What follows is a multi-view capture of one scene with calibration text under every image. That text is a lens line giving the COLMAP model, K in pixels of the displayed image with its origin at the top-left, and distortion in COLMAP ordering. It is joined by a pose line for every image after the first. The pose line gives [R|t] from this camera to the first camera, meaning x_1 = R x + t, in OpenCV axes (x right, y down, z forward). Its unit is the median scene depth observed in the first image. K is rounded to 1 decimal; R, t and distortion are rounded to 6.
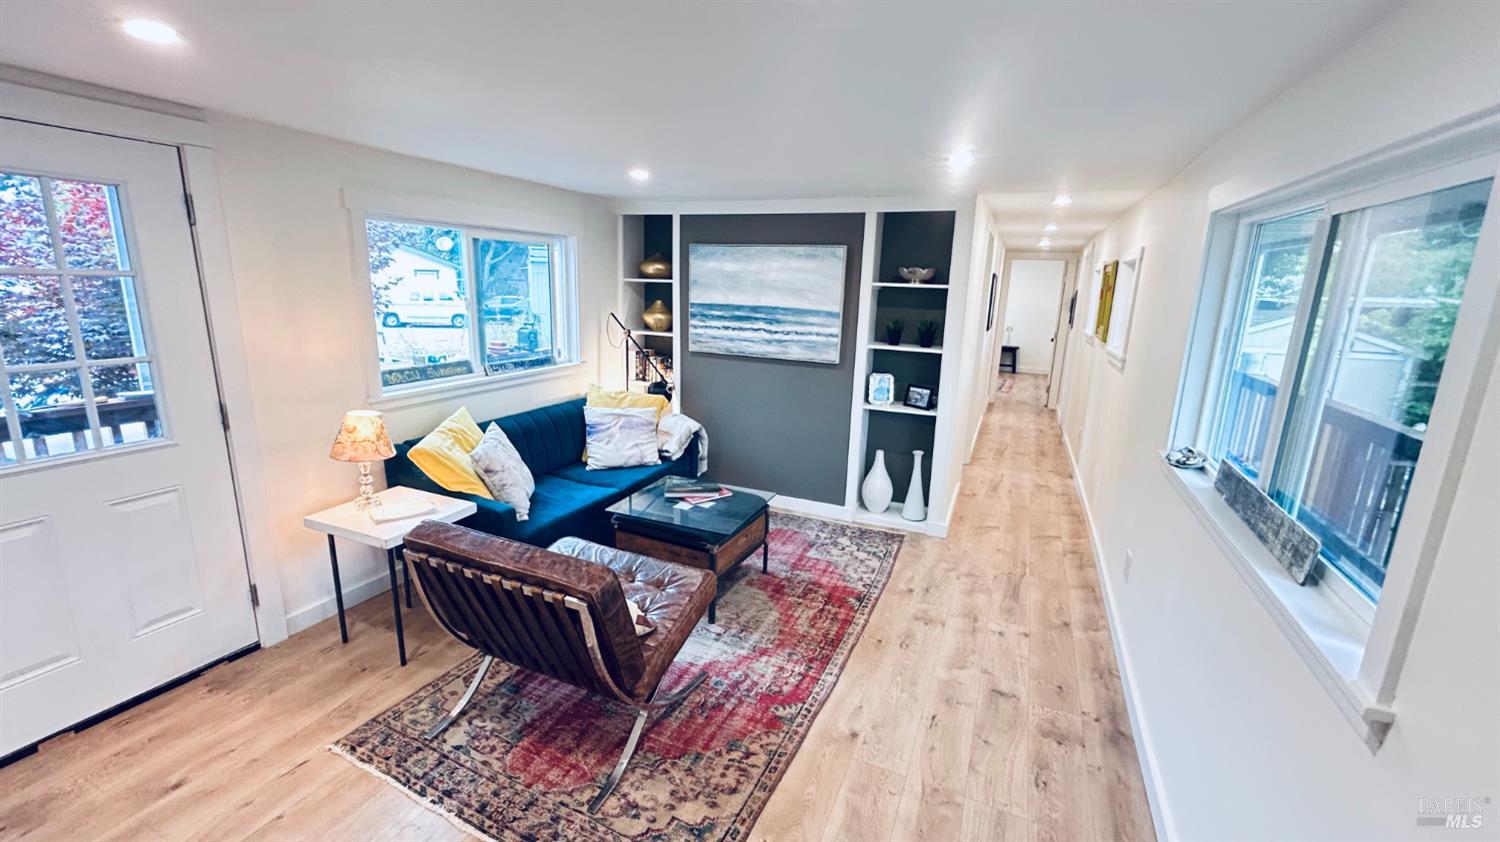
lens RADIAL K [[614.6, 0, 750.0], [0, 614.6, 421.0], [0, 0, 1]] dist [-0.000811, -0.000032]
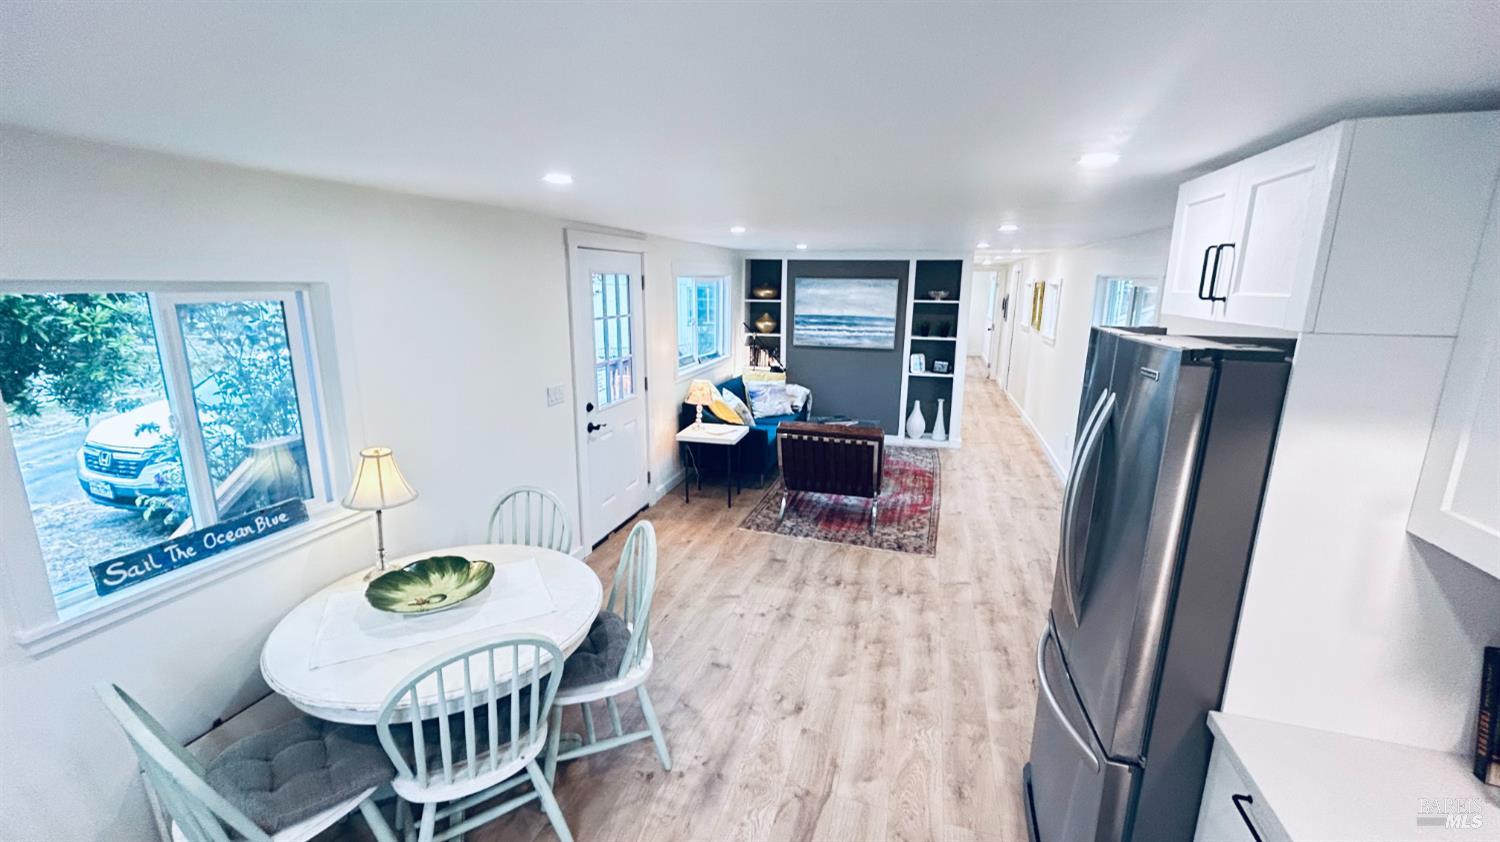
lens RADIAL K [[614.6, 0, 750.0], [0, 614.6, 421.0], [0, 0, 1]] dist [-0.000811, -0.000032]
pose [[0.990498, -0.052638, 0.127058, -0.468303], [0.052127, 0.998613, 0.007351, 0.070095], [-0.127269, -0.000658, 0.991868, -0.611583]]
